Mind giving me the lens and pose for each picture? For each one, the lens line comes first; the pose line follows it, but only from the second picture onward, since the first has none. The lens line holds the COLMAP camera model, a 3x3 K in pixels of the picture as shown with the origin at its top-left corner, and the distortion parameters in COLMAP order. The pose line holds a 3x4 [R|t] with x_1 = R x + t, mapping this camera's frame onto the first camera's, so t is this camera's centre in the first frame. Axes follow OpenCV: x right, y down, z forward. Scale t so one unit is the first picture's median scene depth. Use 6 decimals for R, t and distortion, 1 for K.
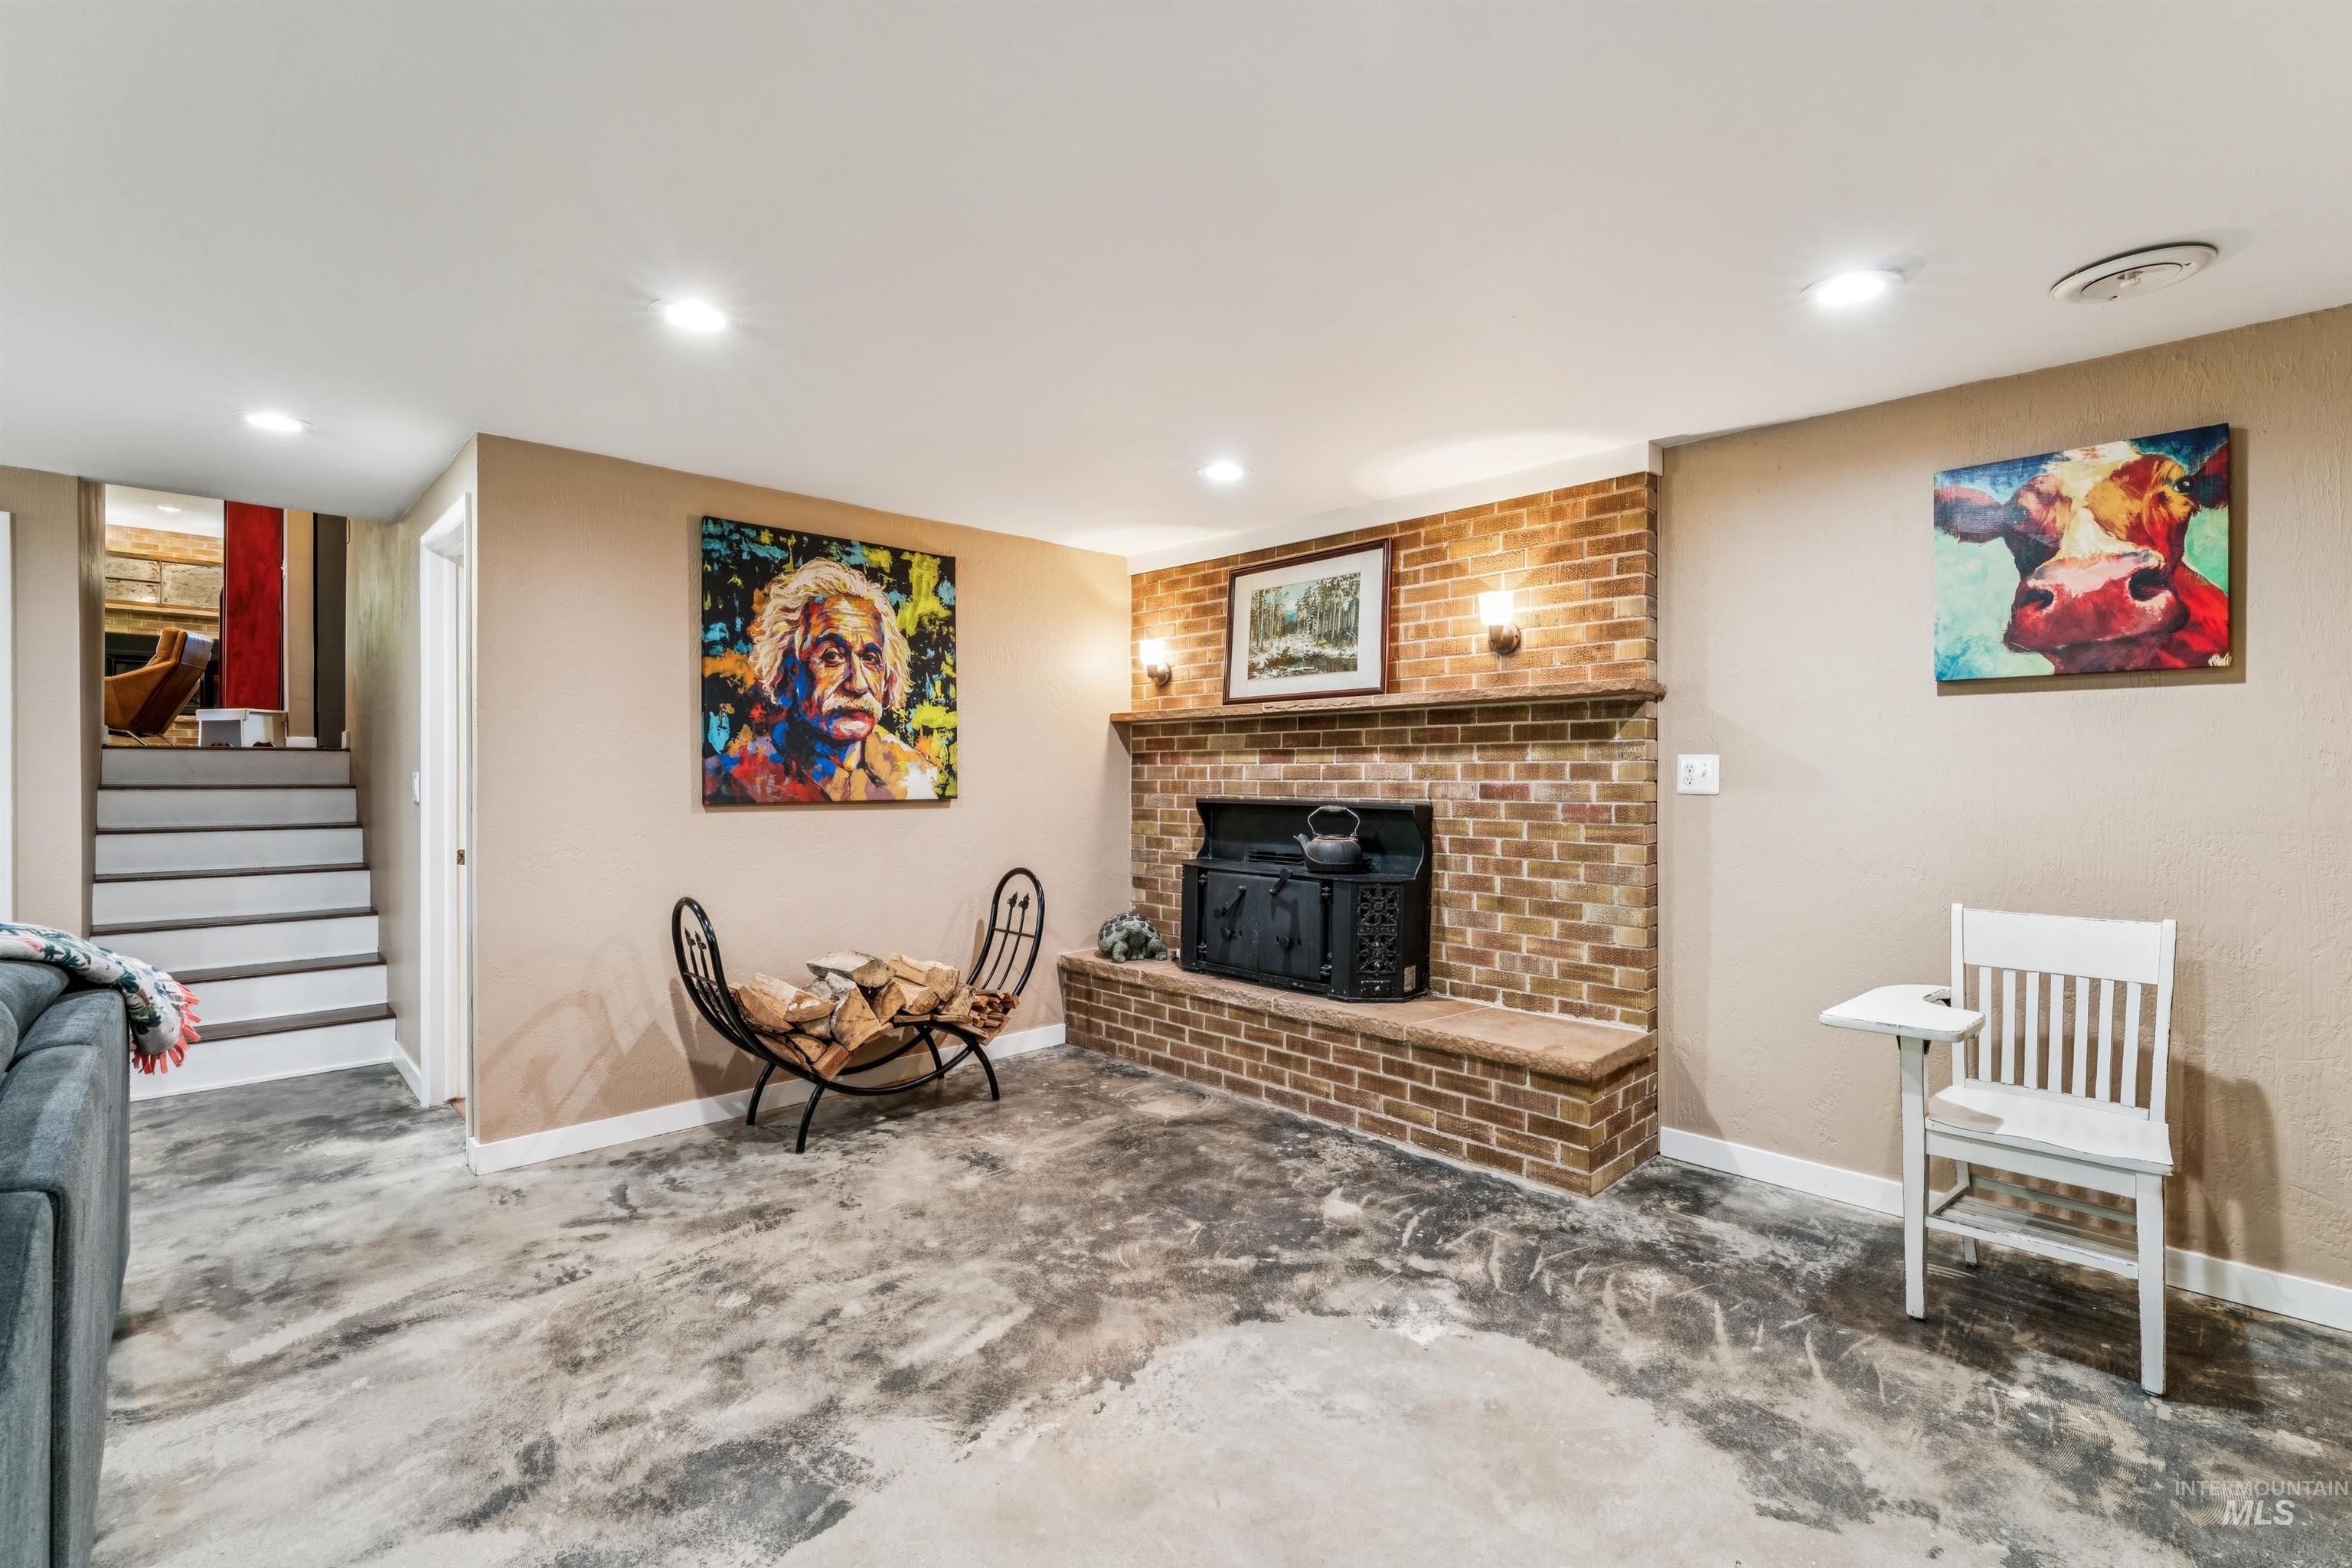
lens RADIAL K [[1036.0, 0, 1177.3], [0, 1036.0, 776.1], [0, 0, 1]] dist [-0.001562, -0.000065]
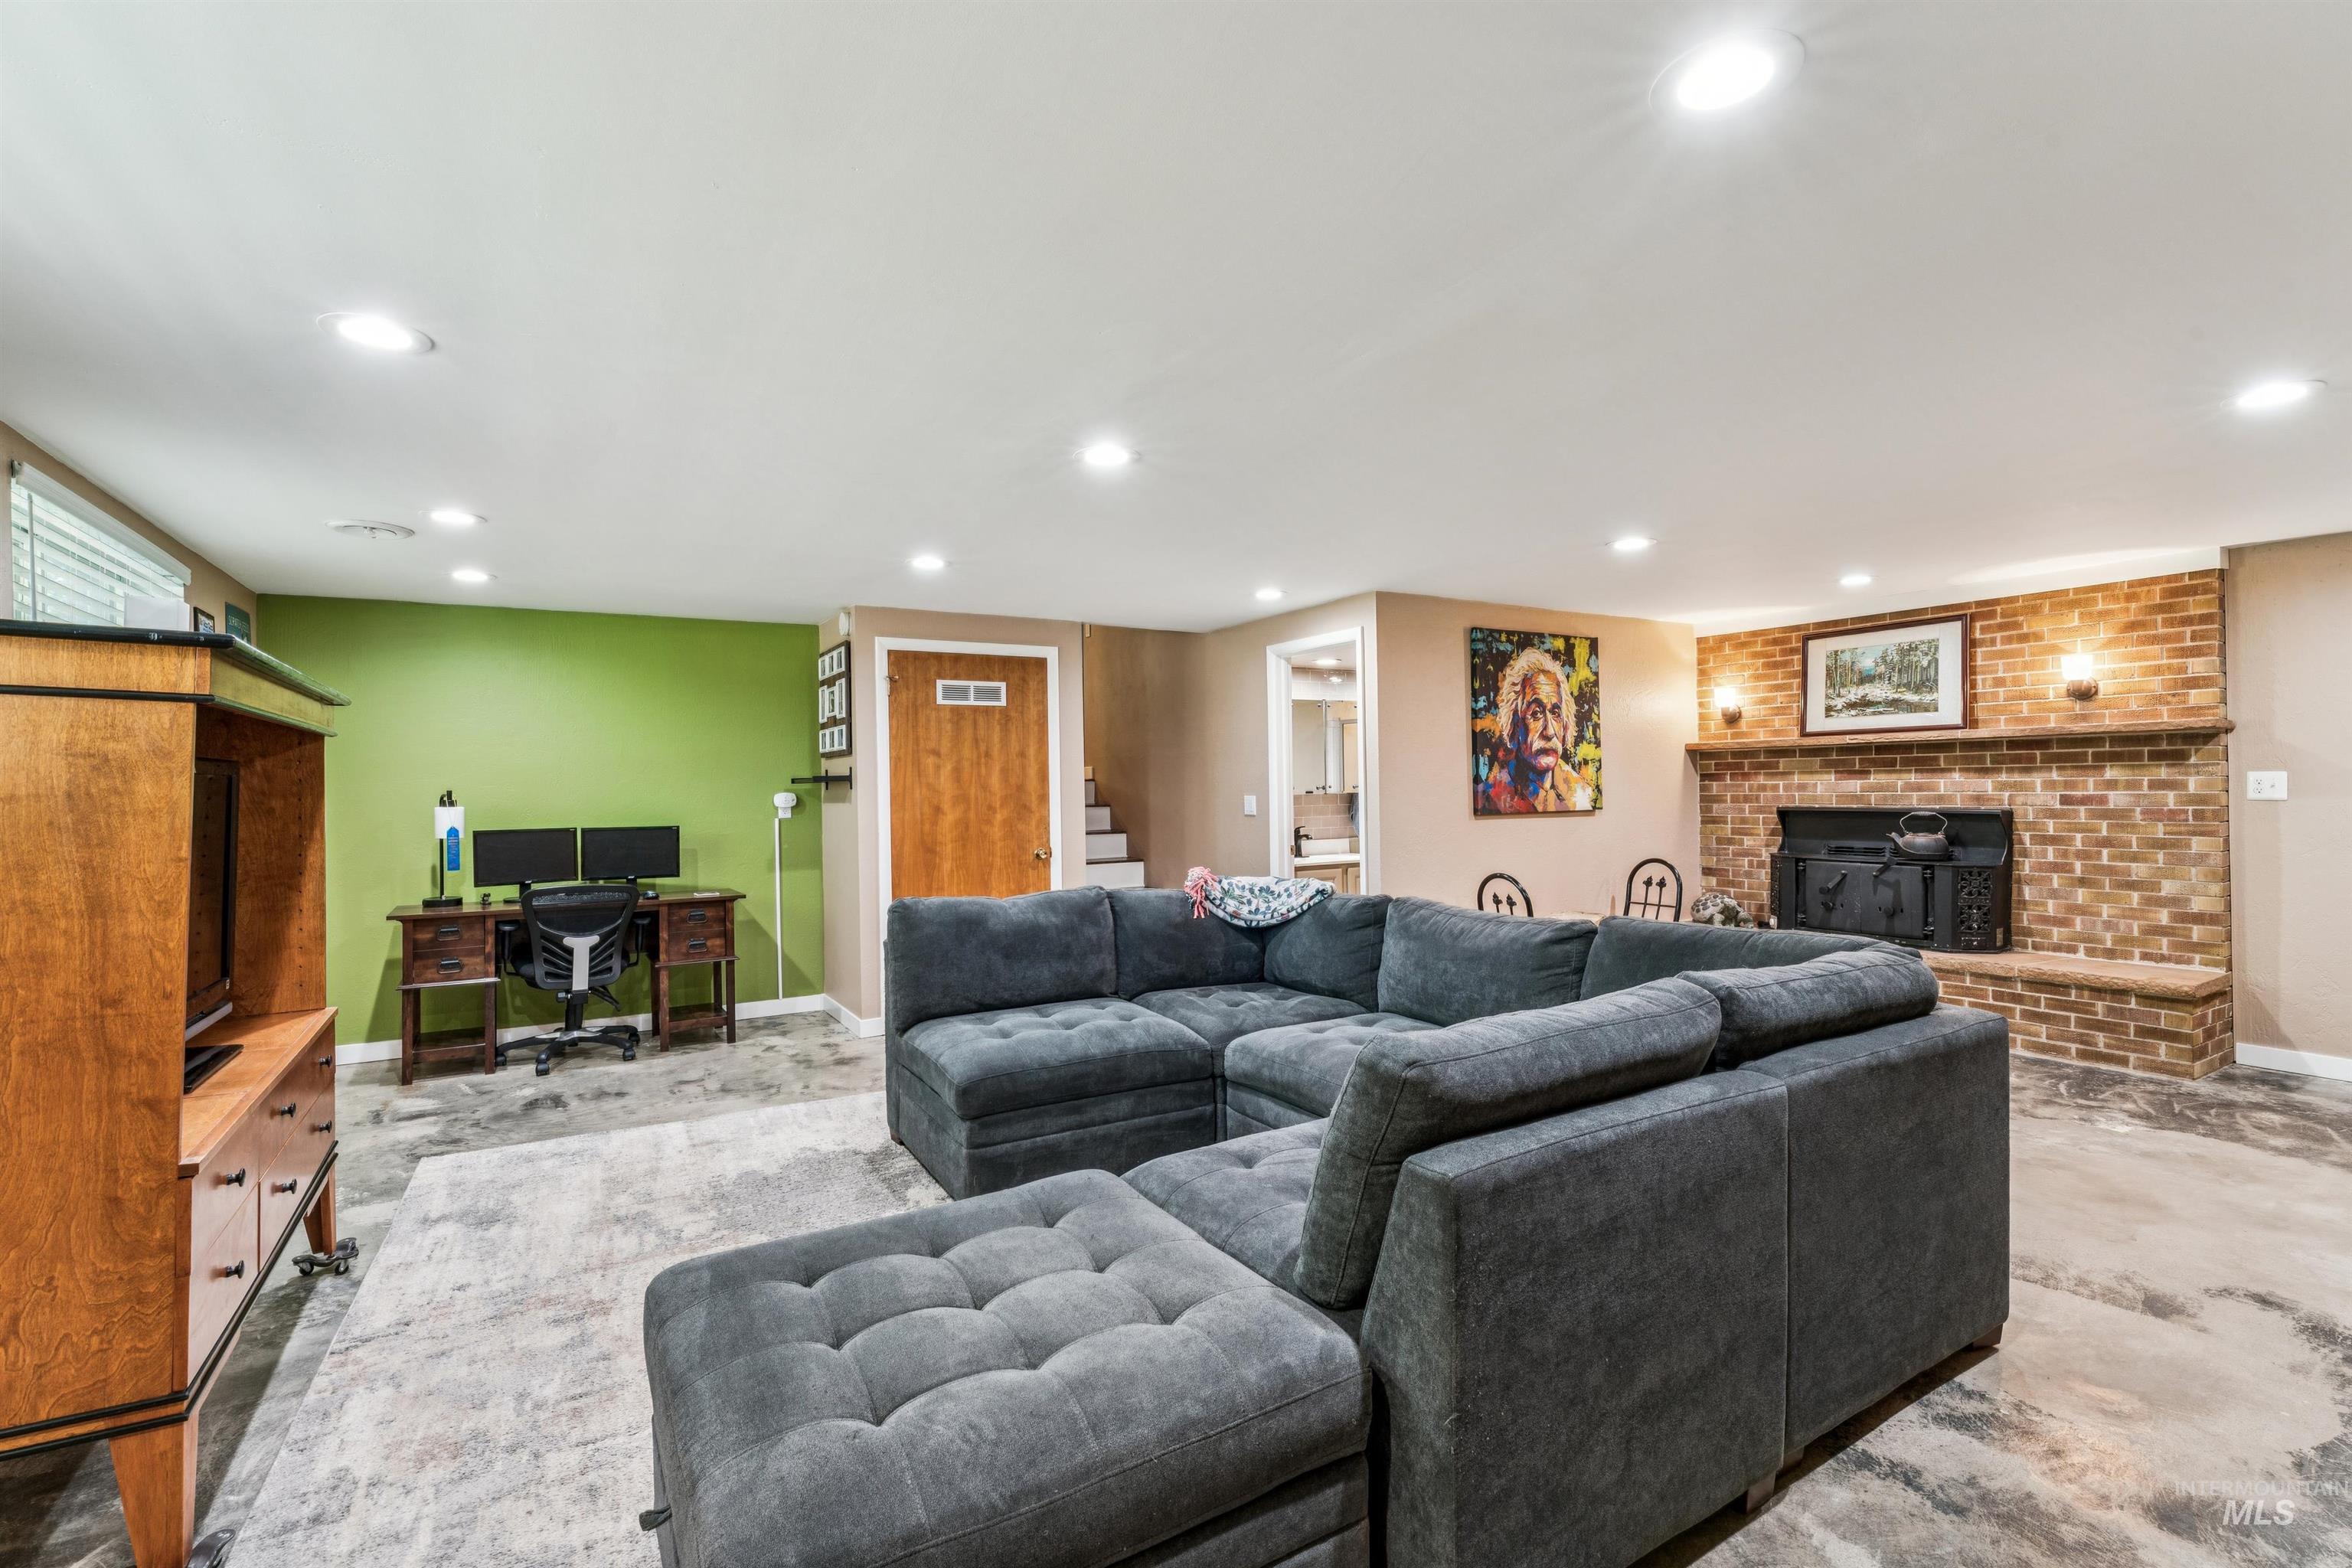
lens RADIAL K [[1053.2, 0, 1176.0], [0, 1053.2, 784.0], [0, 0, 1]] dist [-0.004723, -0.000243]
pose [[0.973015, -0.015987, -0.230189, -0.514658], [0.015553, 0.999872, -0.003702, -0.018789], [0.230219, 0.000022, 0.973139, -0.604245]]
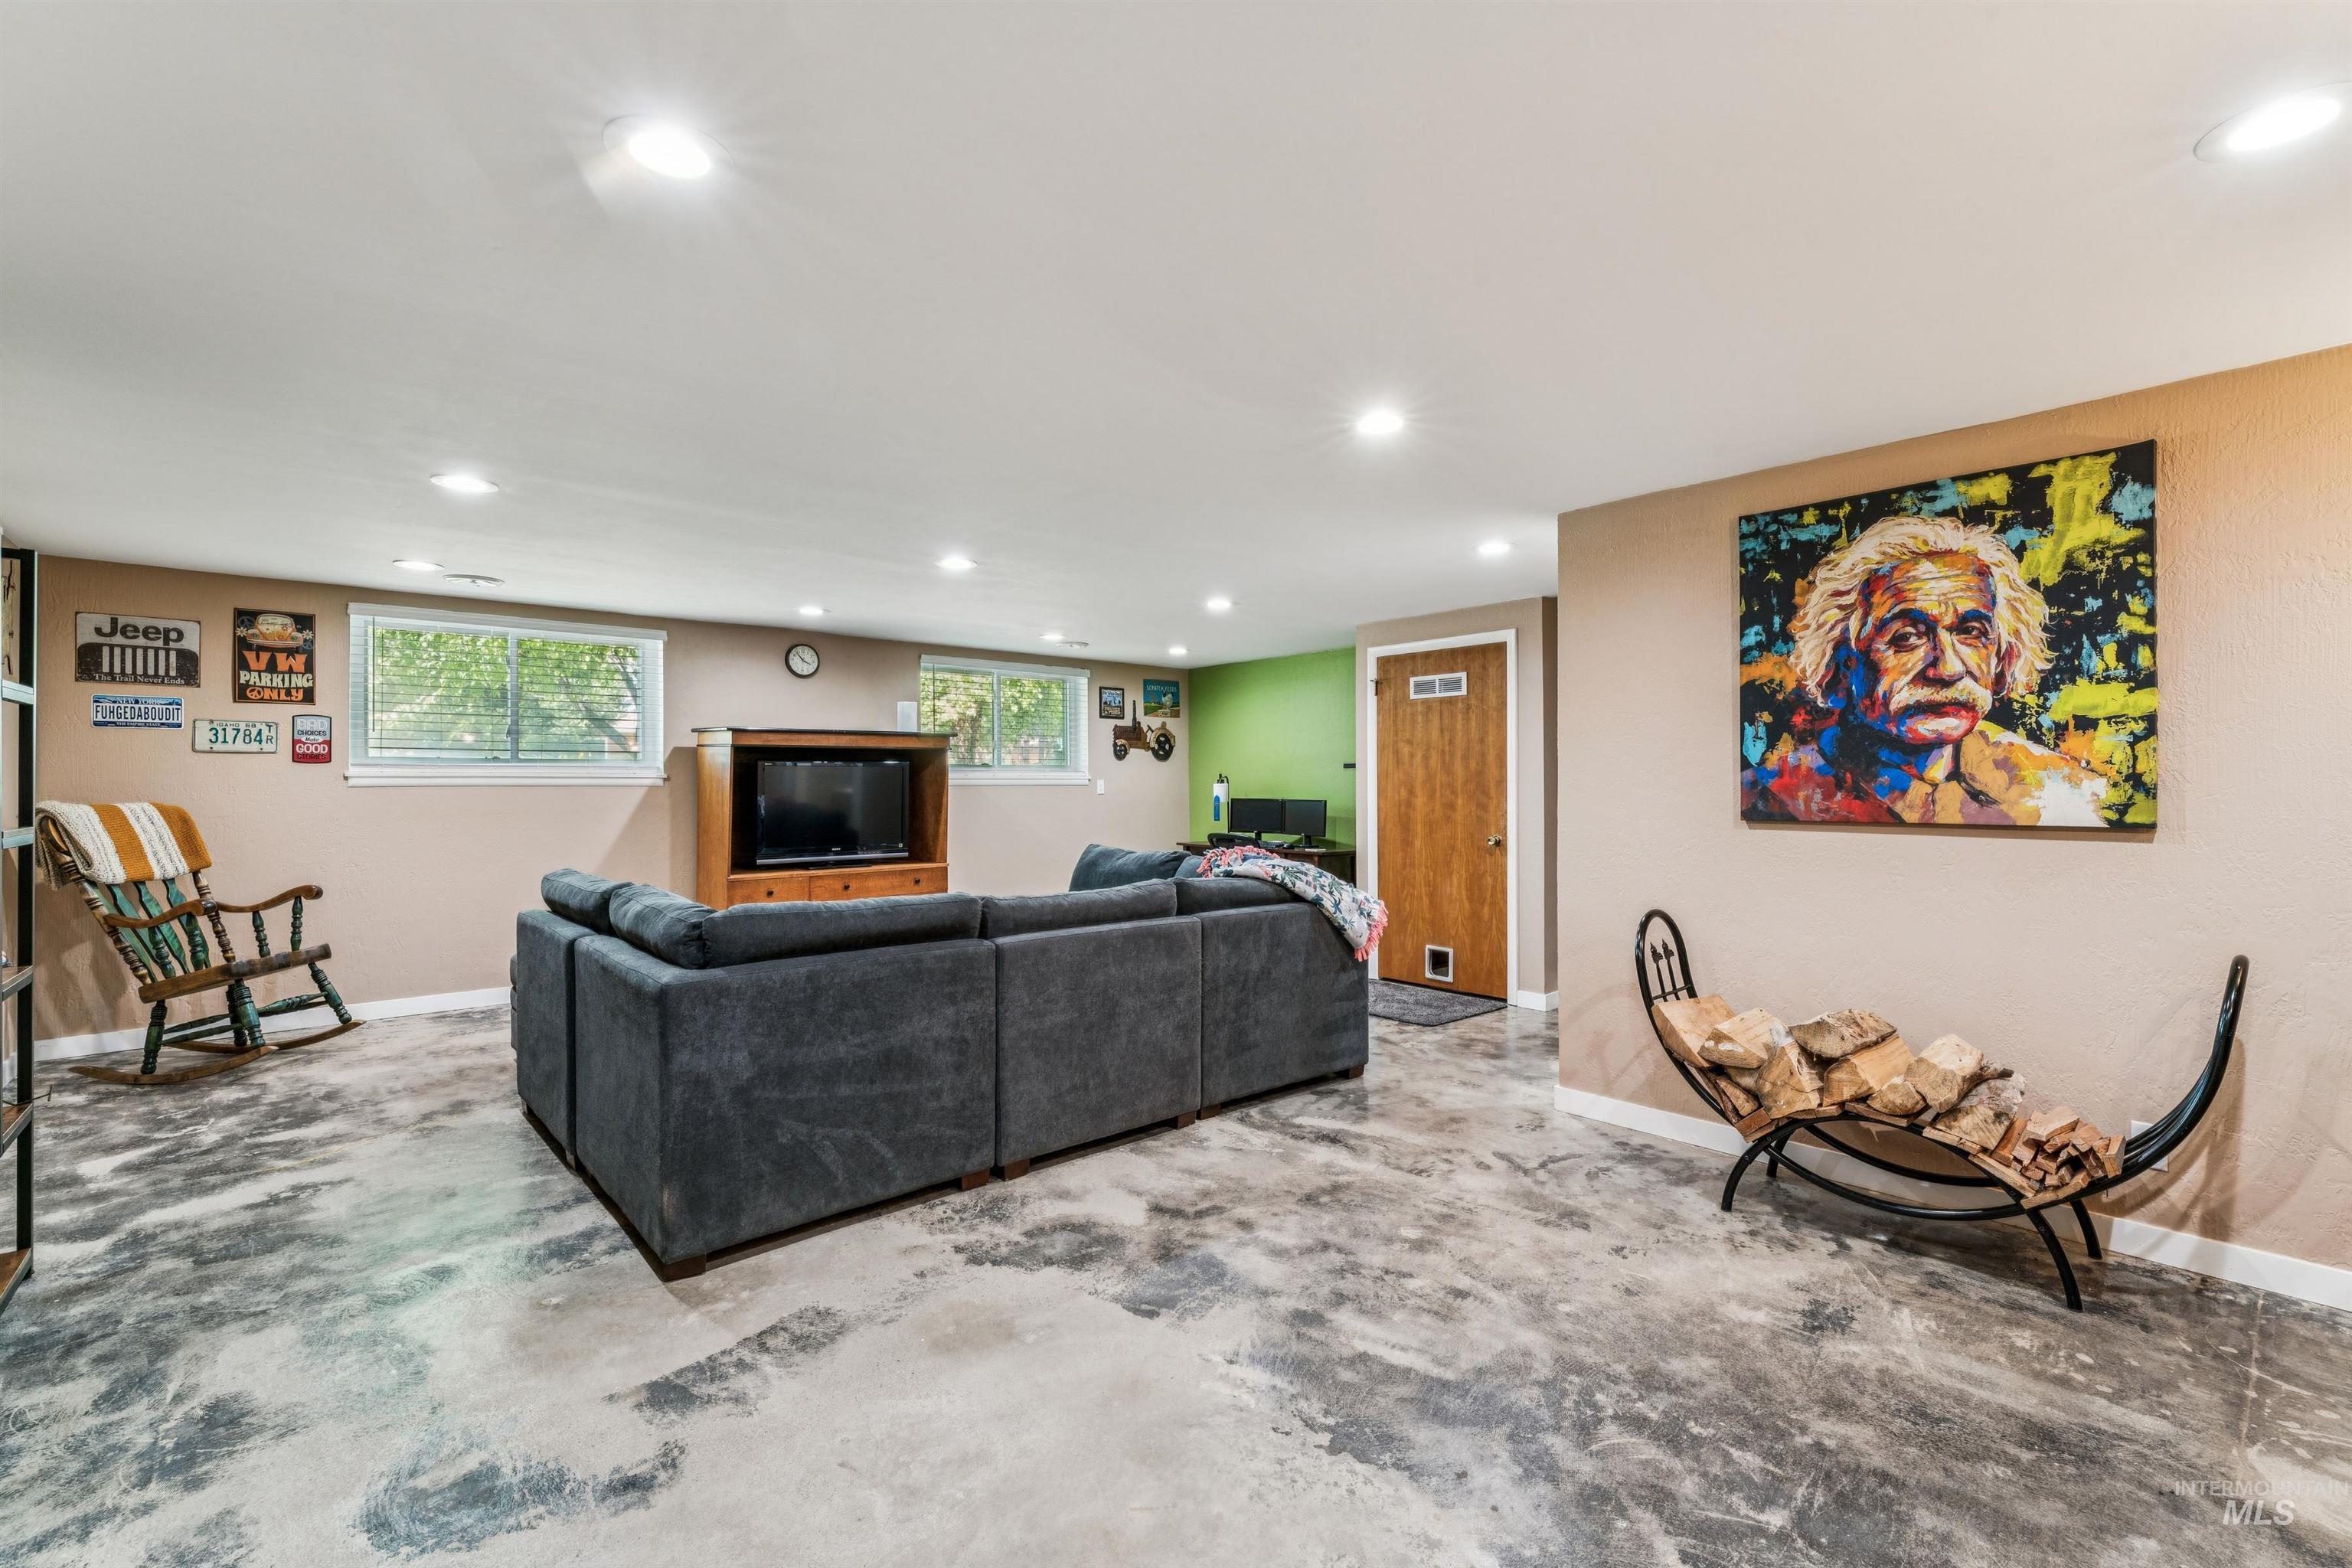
lens RADIAL K [[1021.9, 0, 1176.0], [0, 1021.9, 784.0], [0, 0, 1]] dist [-0.005487, 0.000145]
pose [[-0.051793, -0.001916, -0.998656, 0.490208], [-0.000829, 0.999998, -0.001876, -0.003550], [0.998658, 0.000731, -0.051794, 0.514043]]
